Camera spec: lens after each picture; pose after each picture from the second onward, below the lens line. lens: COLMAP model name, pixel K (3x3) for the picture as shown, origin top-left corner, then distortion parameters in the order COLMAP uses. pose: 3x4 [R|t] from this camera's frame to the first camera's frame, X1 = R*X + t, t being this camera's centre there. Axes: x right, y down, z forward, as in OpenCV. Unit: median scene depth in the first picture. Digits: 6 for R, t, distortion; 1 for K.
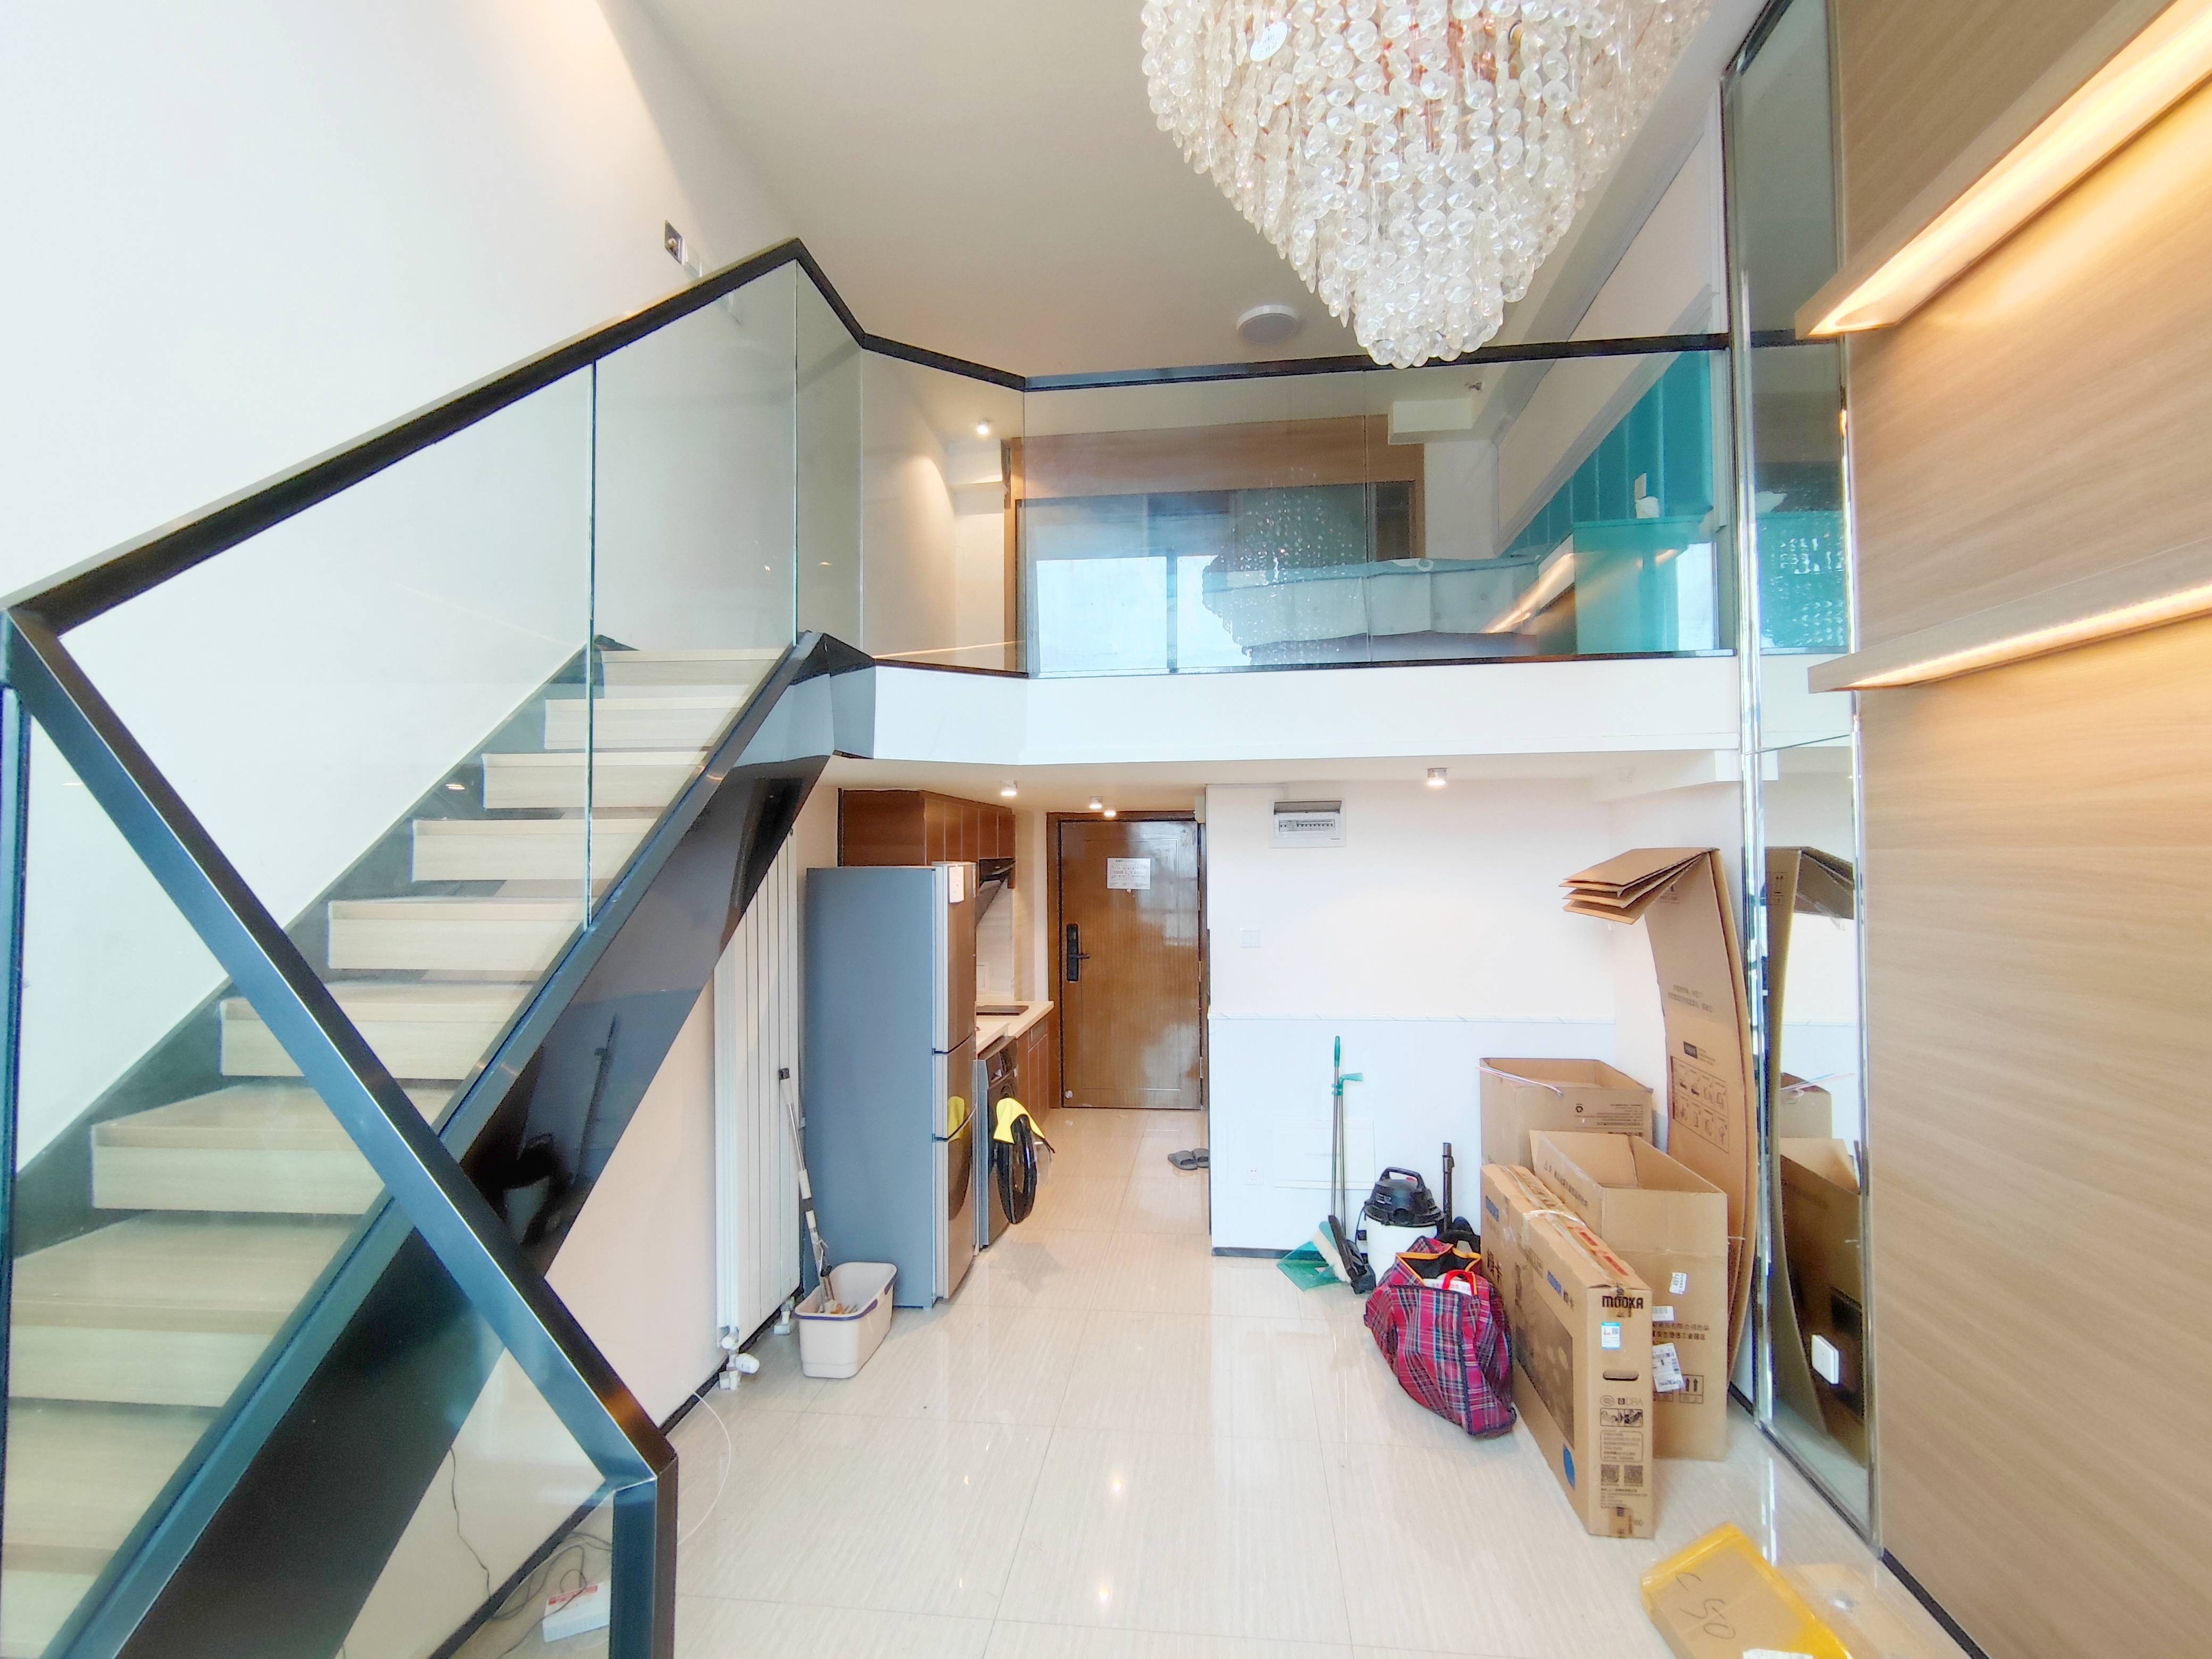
lens RADIAL K [[1018.7, 0, 1106.0], [0, 1018.7, 829.5], [0, 0, 1]] dist [-0.002705, -0.000287]
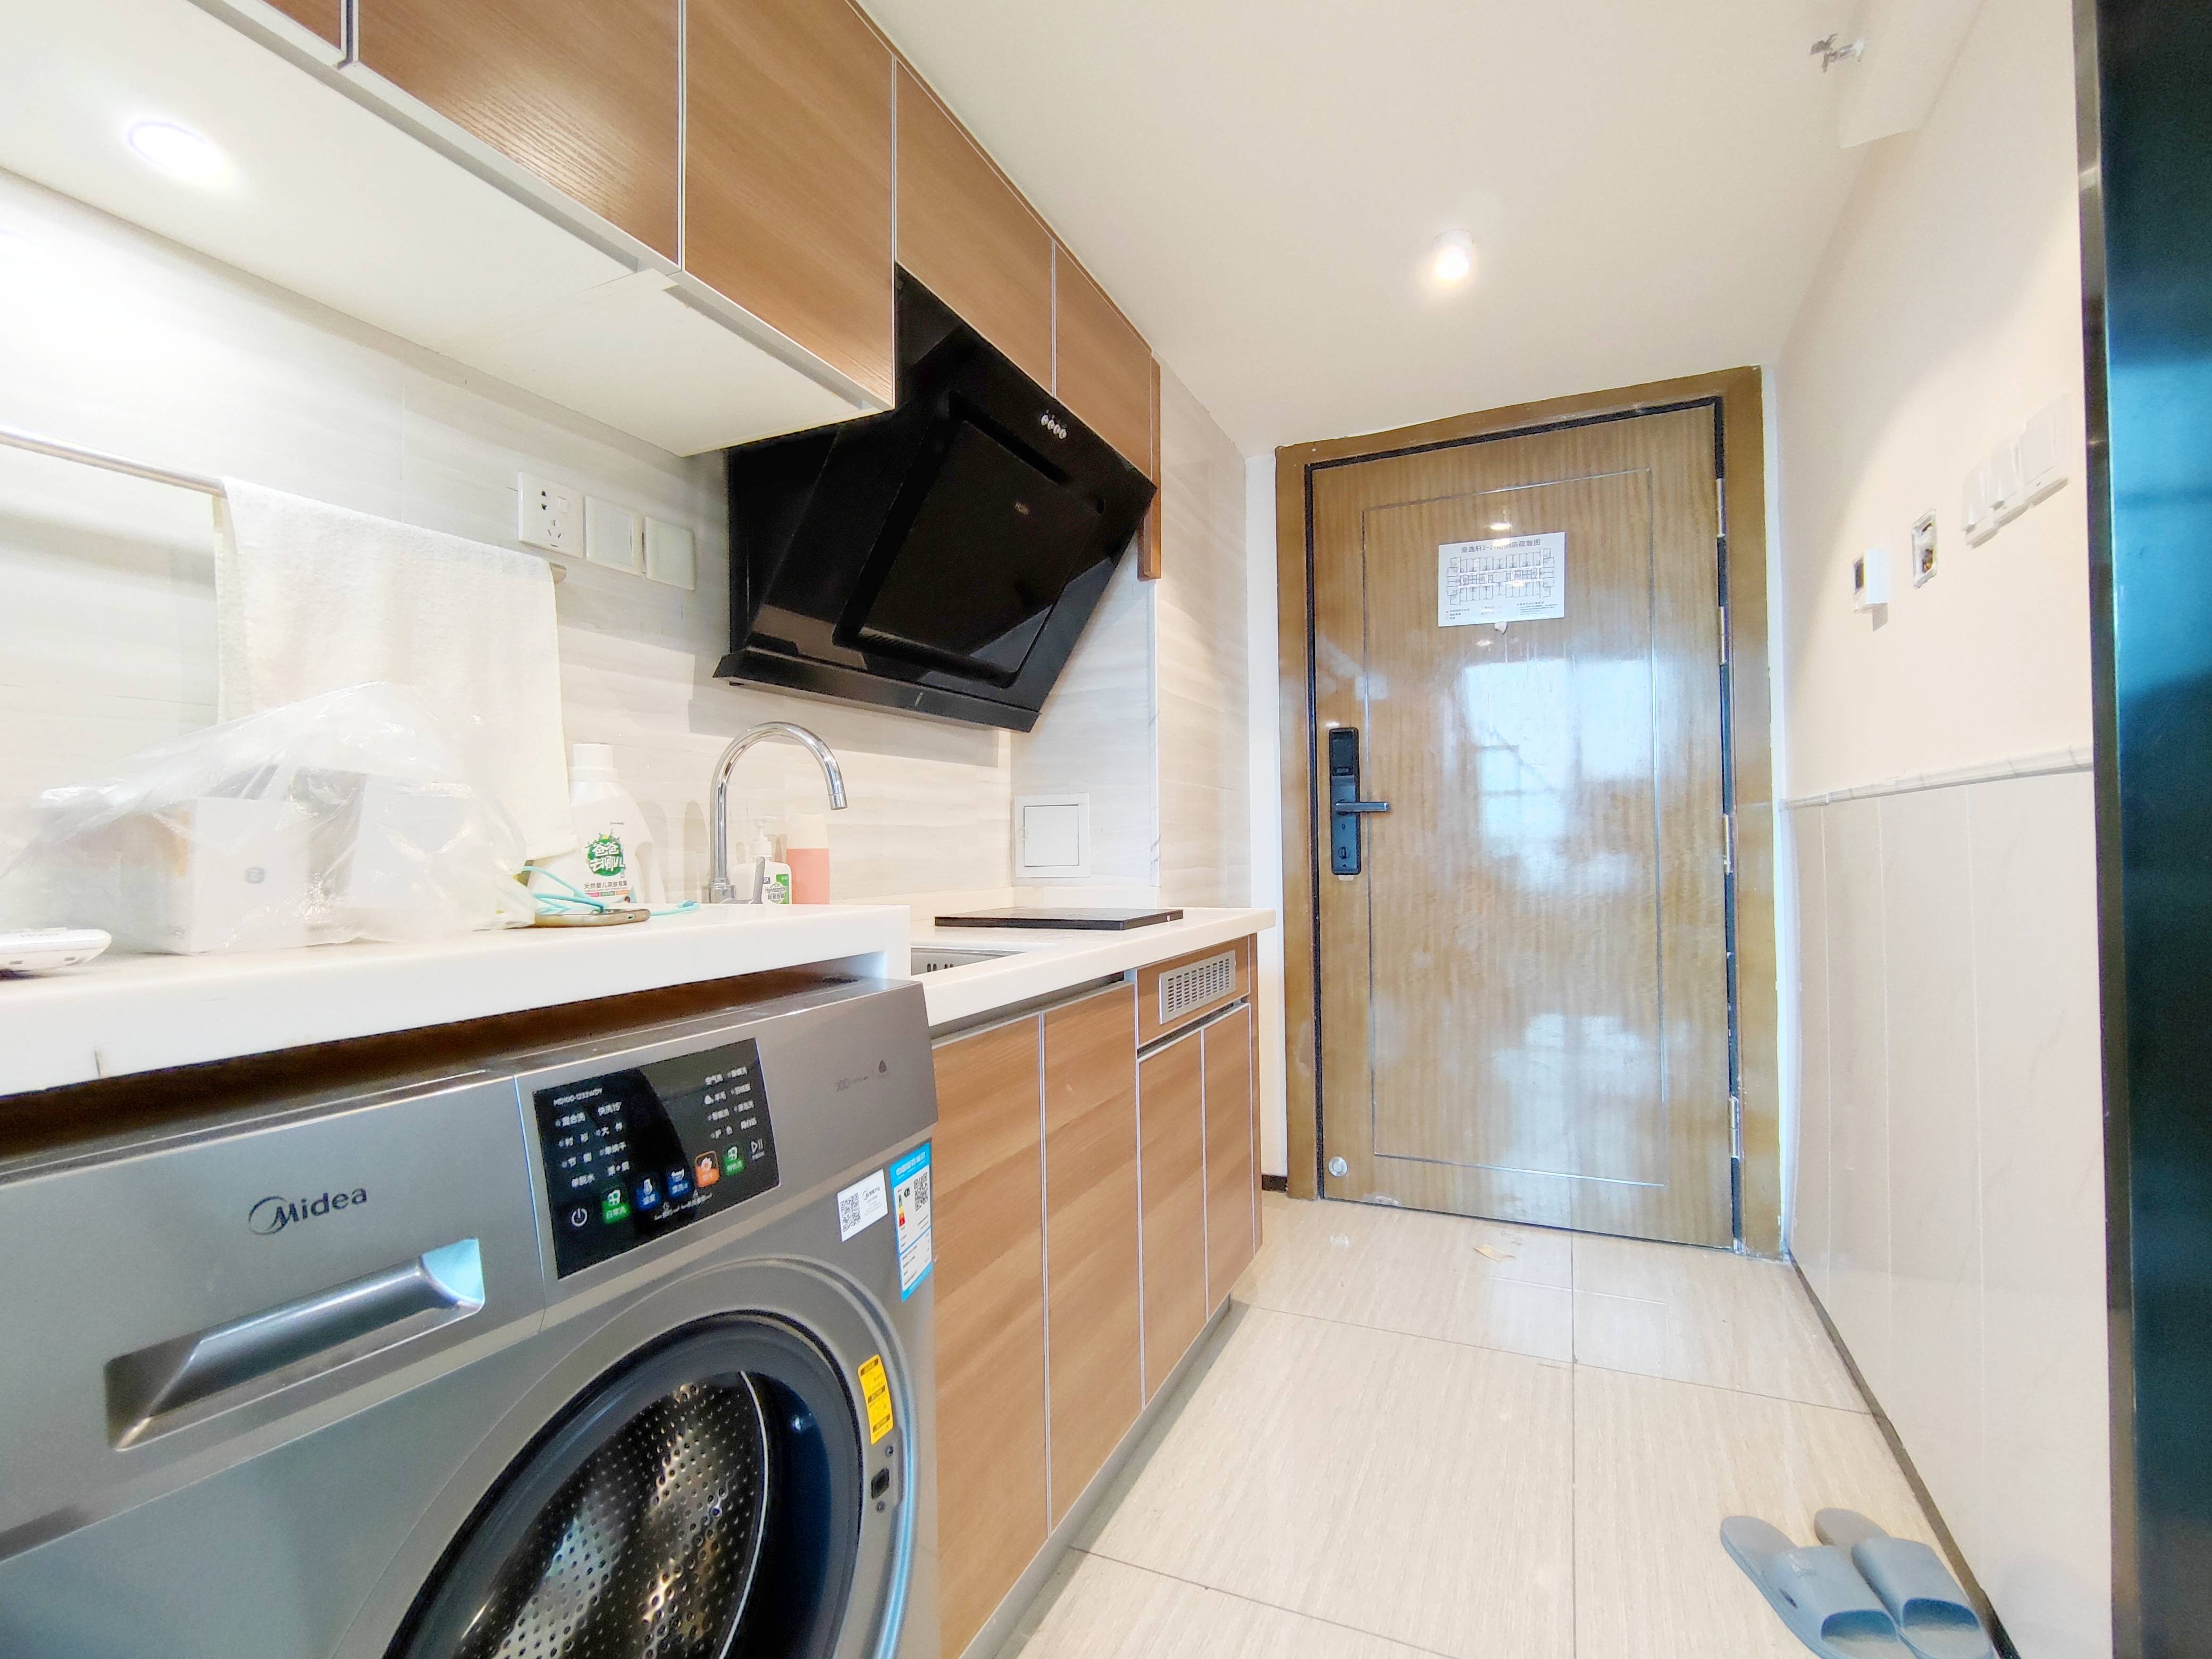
lens RADIAL K [[1018.7, 0, 1106.0], [0, 1018.7, 829.5], [0, 0, 1]] dist [-0.002705, -0.000287]
pose [[0.954880, -0.008847, -0.296859, -0.004738], [0.012561, 0.999865, 0.010604, 0.127110], [0.296725, -0.013855, 0.954862, 0.606937]]
